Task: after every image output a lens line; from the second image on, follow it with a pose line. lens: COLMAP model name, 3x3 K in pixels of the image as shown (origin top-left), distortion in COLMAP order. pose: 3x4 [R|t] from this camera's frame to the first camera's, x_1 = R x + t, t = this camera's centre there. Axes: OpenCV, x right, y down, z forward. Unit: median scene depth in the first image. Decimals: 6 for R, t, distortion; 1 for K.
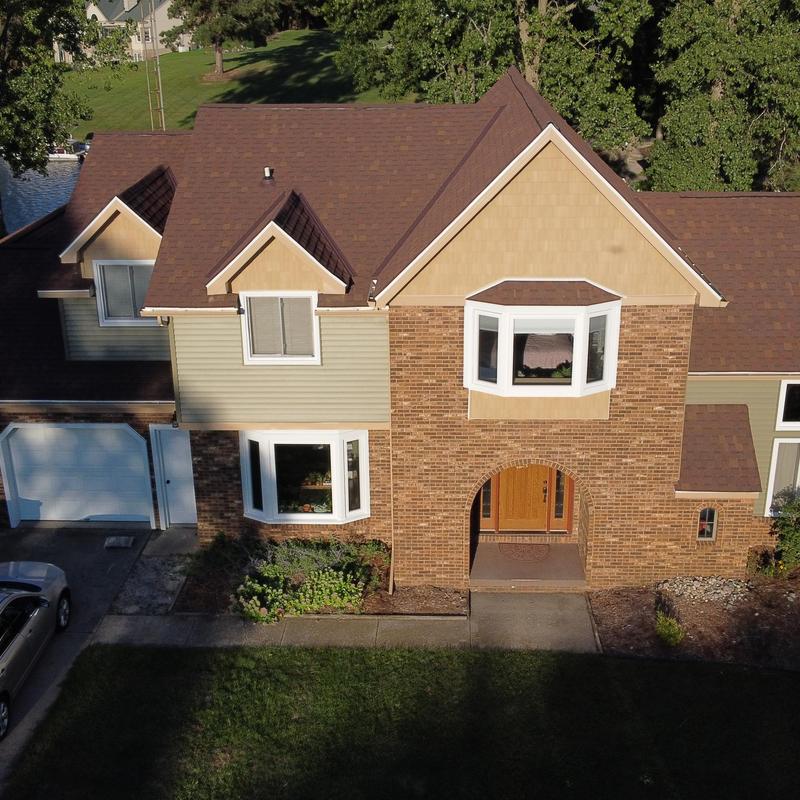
lens RADIAL K [[1069.4, 0, 408.1], [0, 1069.4, 395.0], [0, 0, 1]] dist [-0.041490, 0.000000]
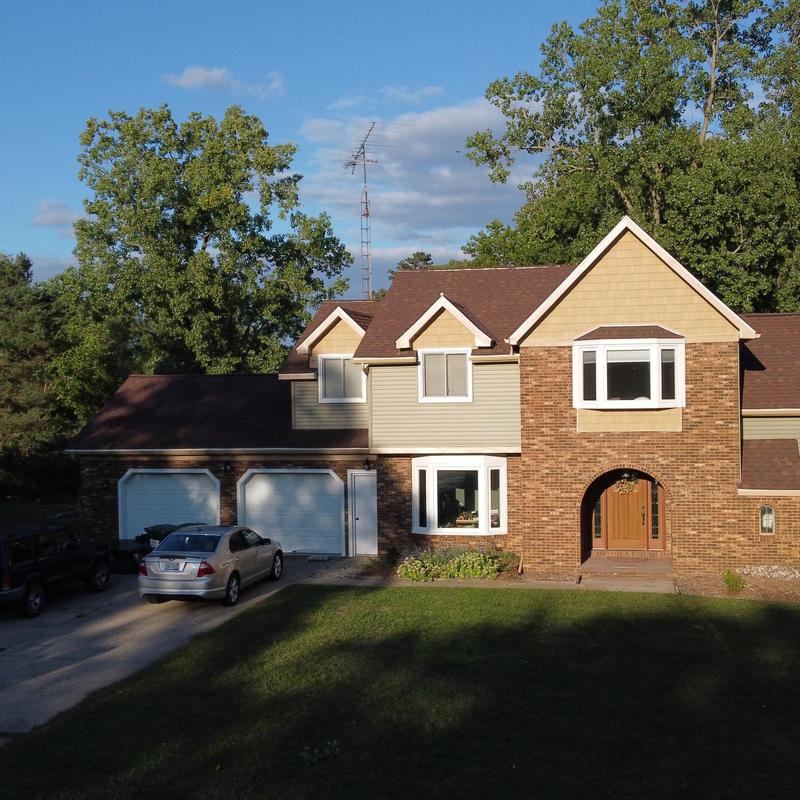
lens RADIAL K [[1069.4, 0, 396.9], [0, 1069.4, 407.4], [0, 0, 1]] dist [-0.041490, 0.000000]
pose [[0.983006, -0.001055, -0.183571, 0.079673], [-0.063437, 0.936426, -0.345082, 0.475945], [0.172265, 0.350863, 0.920445, -0.311052]]
